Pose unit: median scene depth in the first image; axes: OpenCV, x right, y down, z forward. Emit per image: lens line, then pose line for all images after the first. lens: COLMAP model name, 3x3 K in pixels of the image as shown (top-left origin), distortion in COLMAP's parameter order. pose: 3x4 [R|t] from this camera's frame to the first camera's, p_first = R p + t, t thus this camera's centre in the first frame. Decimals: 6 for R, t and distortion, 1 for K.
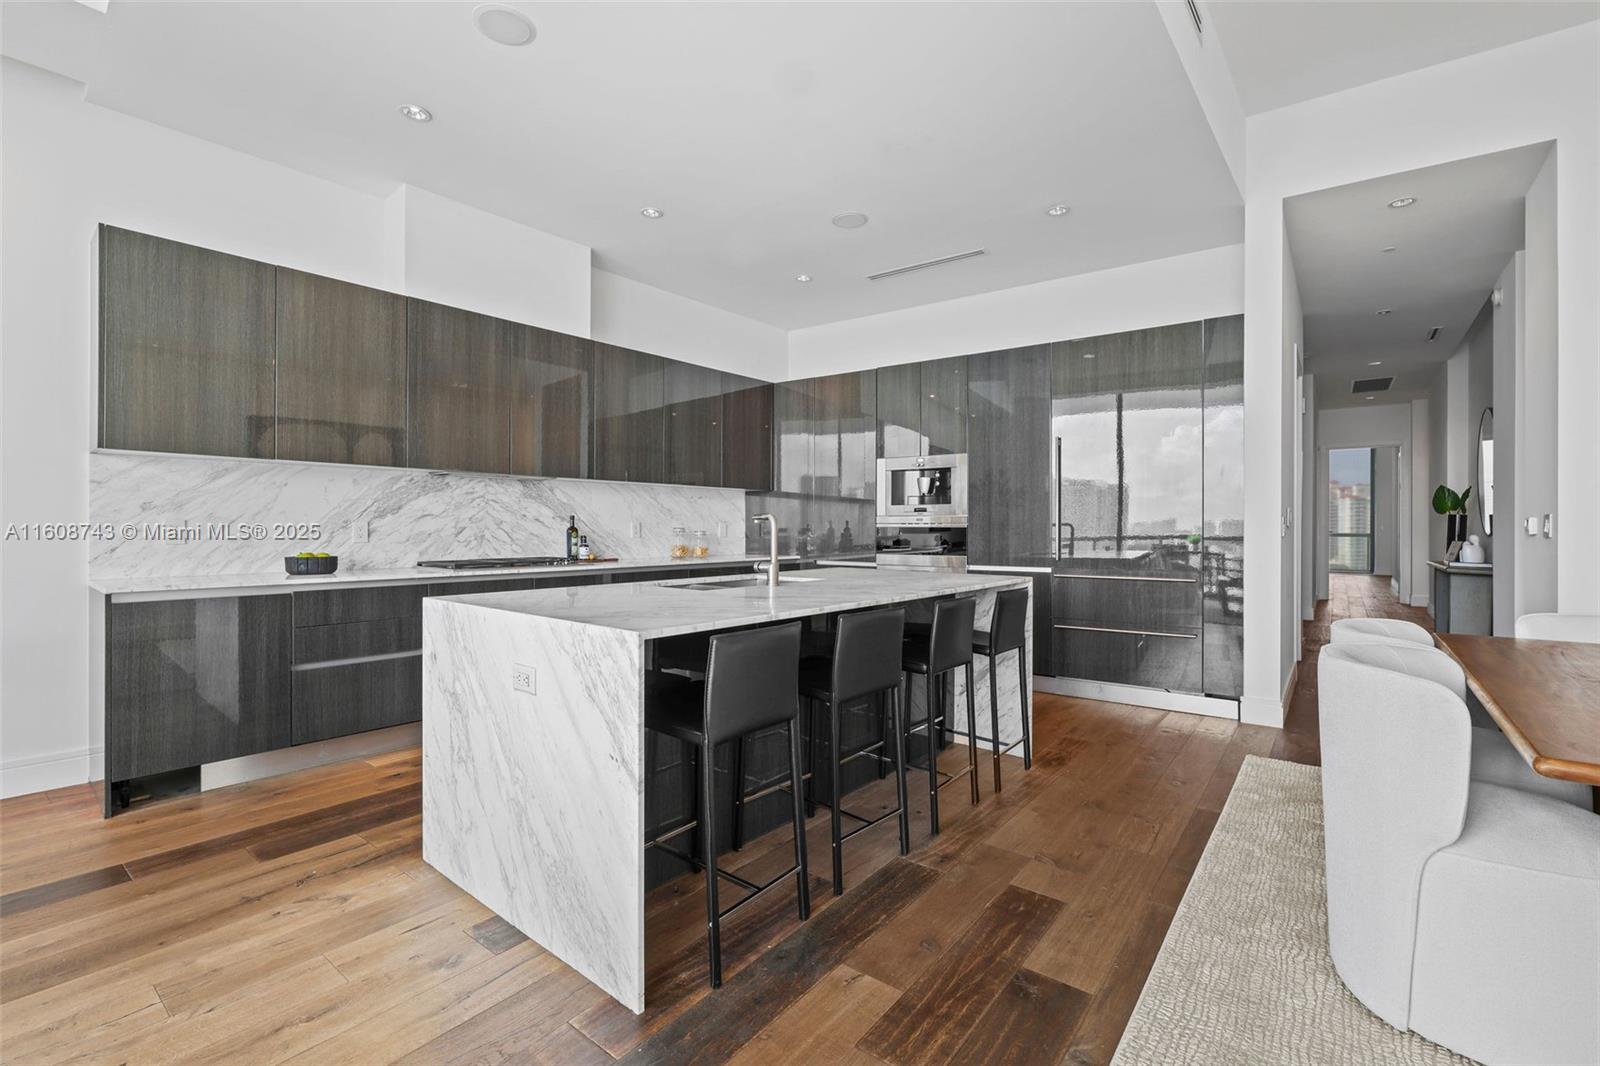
lens RADIAL K [[689.6, 0, 799.8], [0, 689.6, 528.0], [0, 0, 1]] dist [-0.002168, 0.000091]
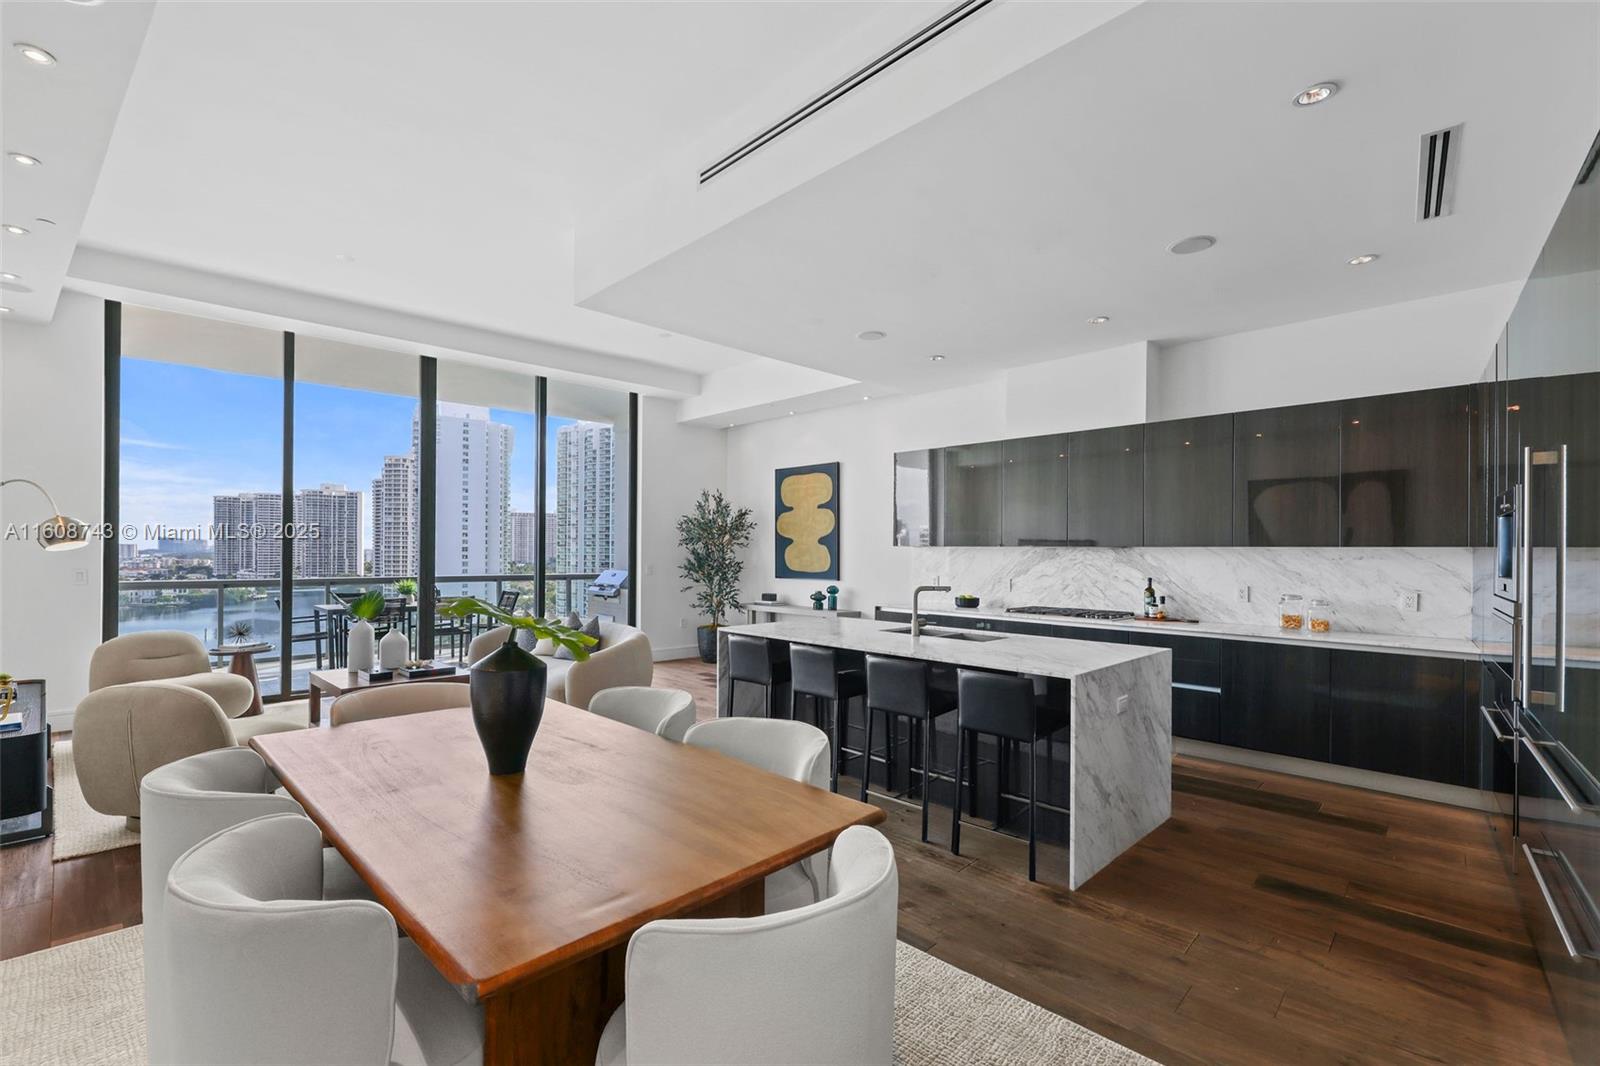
lens RADIAL K [[697.8, 0, 785.3], [0, 697.8, 553.3], [0, 0, 1]] dist [0.003398, 0.000170]
pose [[-0.094803, -0.000710, -0.995496, 1.017670], [-0.008403, 0.999965, 0.000087, -0.062436], [0.995461, 0.008374, -0.094806, 0.597616]]
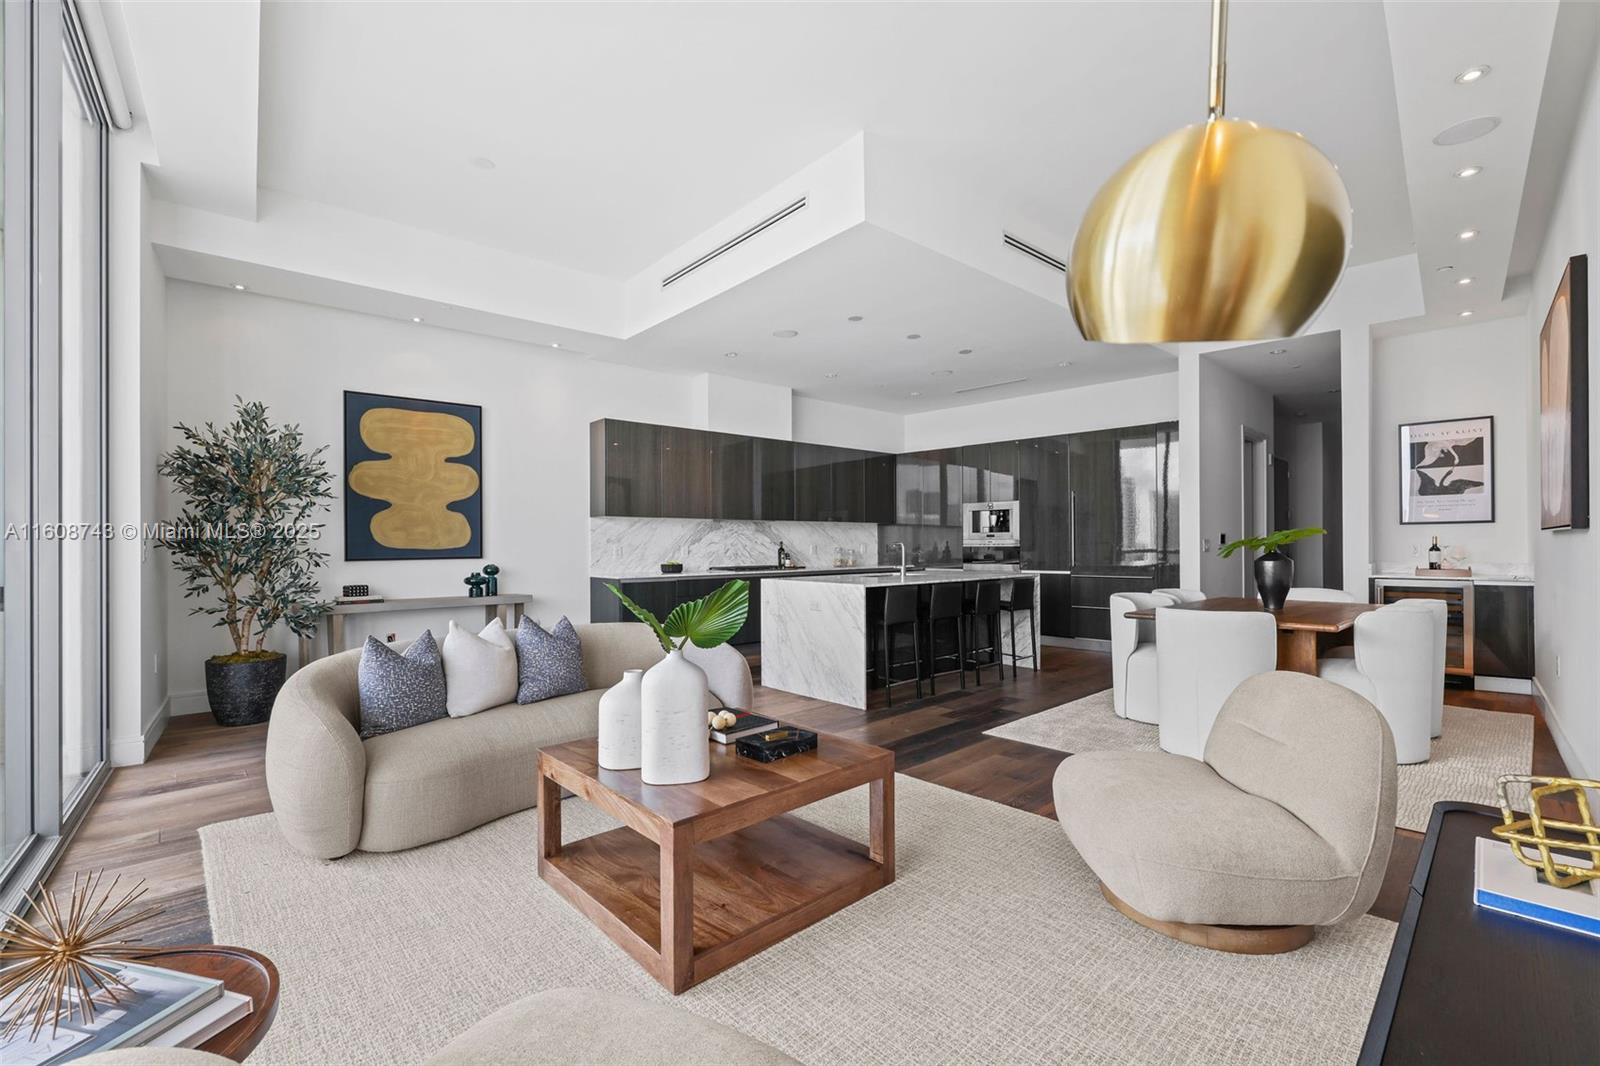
lens RADIAL K [[679.5, 0, 802.6], [0, 679.5, 542.1], [0, 0, 1]] dist [-0.000313, -0.000006]
pose [[0.987701, -0.008060, -0.156148, -0.011300], [0.007597, 0.999965, -0.003563, -0.011896], [0.156171, 0.002333, 0.987727, -0.794570]]
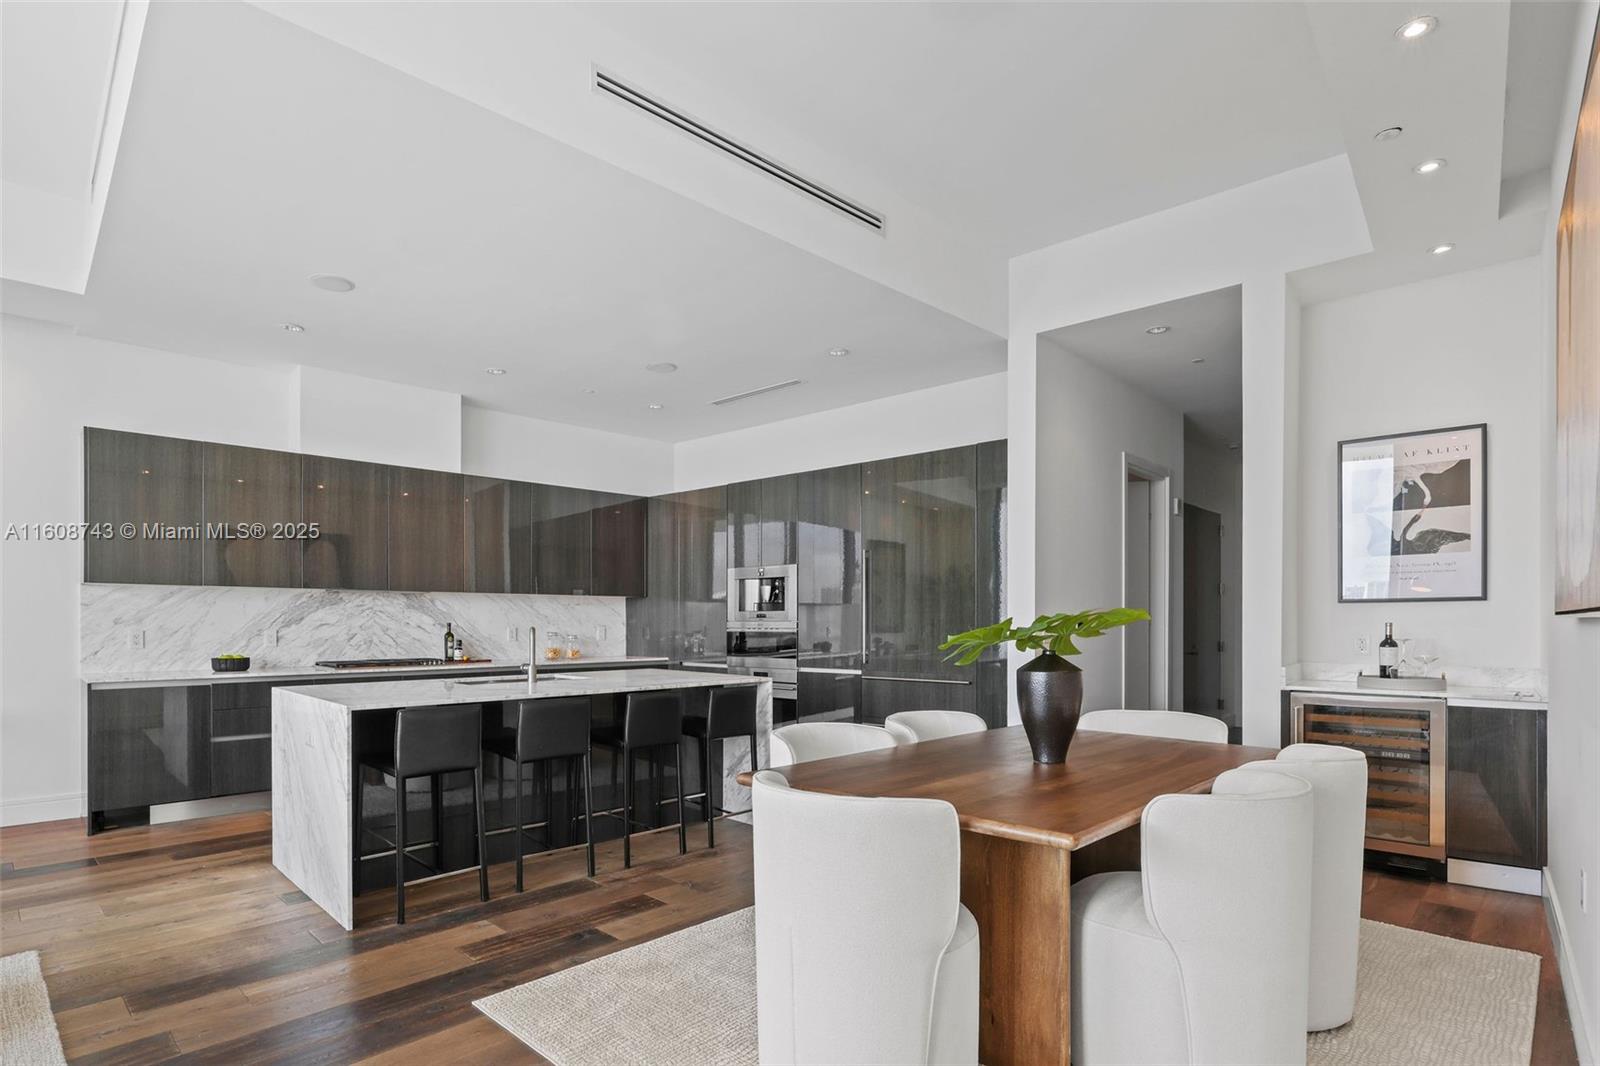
lens RADIAL K [[799.0, 0, 717.4], [0, 799.0, 624.5], [0, 0, 1]] dist [0.001854, -0.000402]
pose [[0.988658, -0.001719, -0.150177, 0.379680], [0.002193, 0.999993, 0.002992, -0.021434], [0.150171, -0.003288, 0.988655, -0.320344]]
